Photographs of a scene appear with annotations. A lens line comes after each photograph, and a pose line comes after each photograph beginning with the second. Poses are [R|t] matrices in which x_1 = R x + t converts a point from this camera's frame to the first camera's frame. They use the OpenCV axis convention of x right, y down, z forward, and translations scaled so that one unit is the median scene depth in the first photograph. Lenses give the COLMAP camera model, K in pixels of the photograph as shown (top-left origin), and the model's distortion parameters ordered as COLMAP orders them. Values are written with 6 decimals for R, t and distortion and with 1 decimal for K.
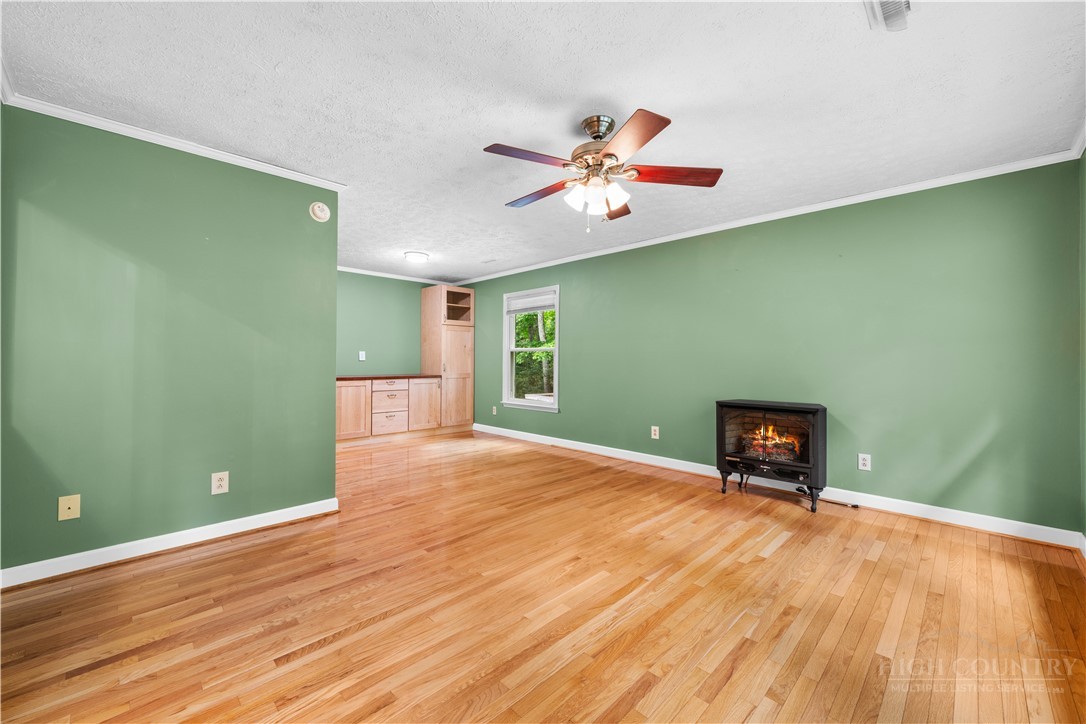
lens RADIAL K [[432.4, 0, 546.1], [0, 432.4, 357.5], [0, 0, 1]] dist [-0.002541, 0.001231]
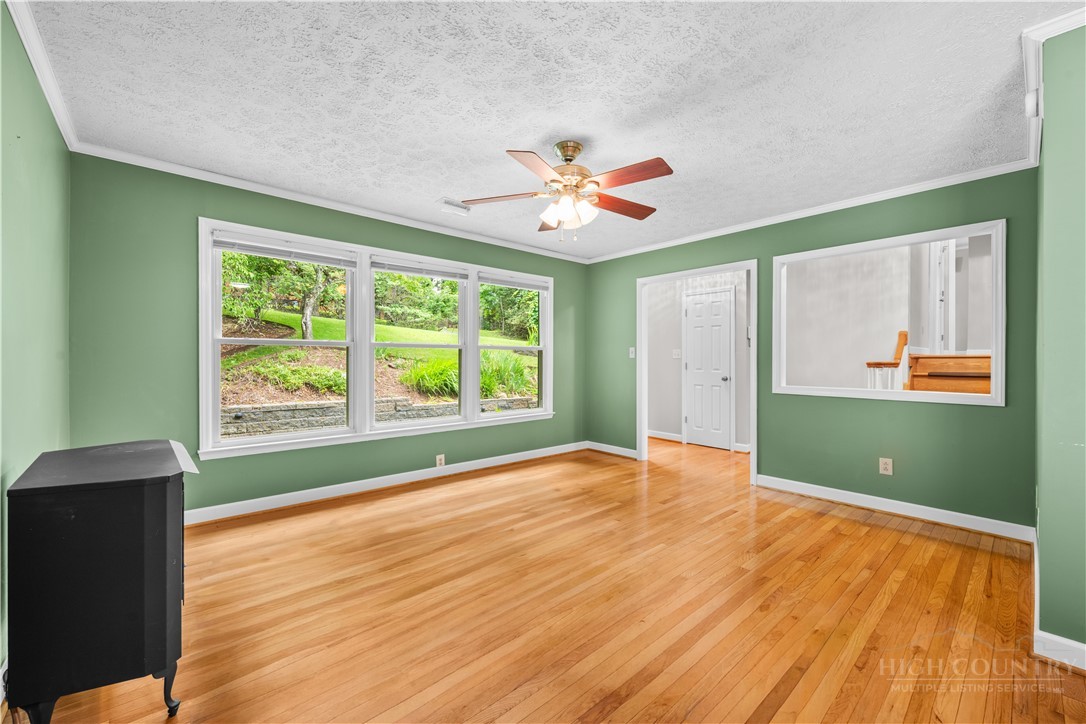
lens RADIAL K [[432.4, 0, 537.0], [0, 432.4, 359.0], [0, 0, 1]] dist [-0.002541, 0.001231]
pose [[-0.997394, -0.010401, 0.071389, 0.045120], [-0.010879, 0.999921, -0.006314, 0.003248], [-0.071318, -0.007074, -0.997429, 0.818660]]
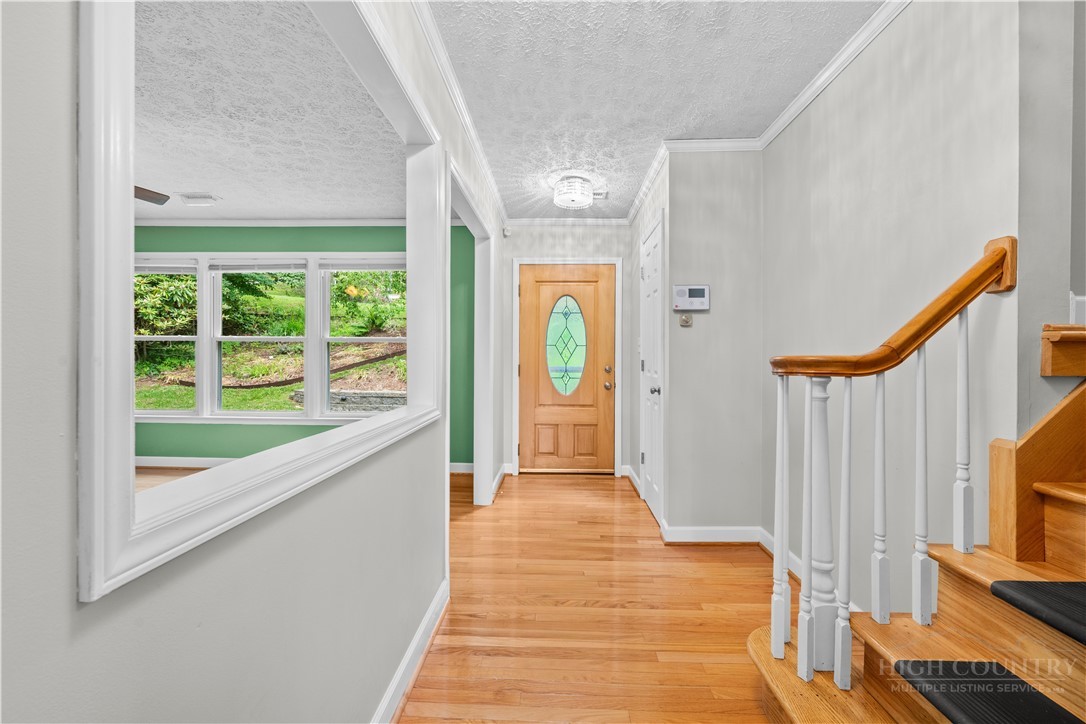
lens RADIAL K [[432.4, 0, 538.0], [0, 432.4, 358.3], [0, 0, 1]] dist [-0.002541, 0.001231]
pose [[-0.680026, -0.016766, 0.732996, -0.543414], [-0.017664, 0.999823, 0.006481, -0.001441], [-0.732975, -0.008540, -0.680202, 0.302719]]
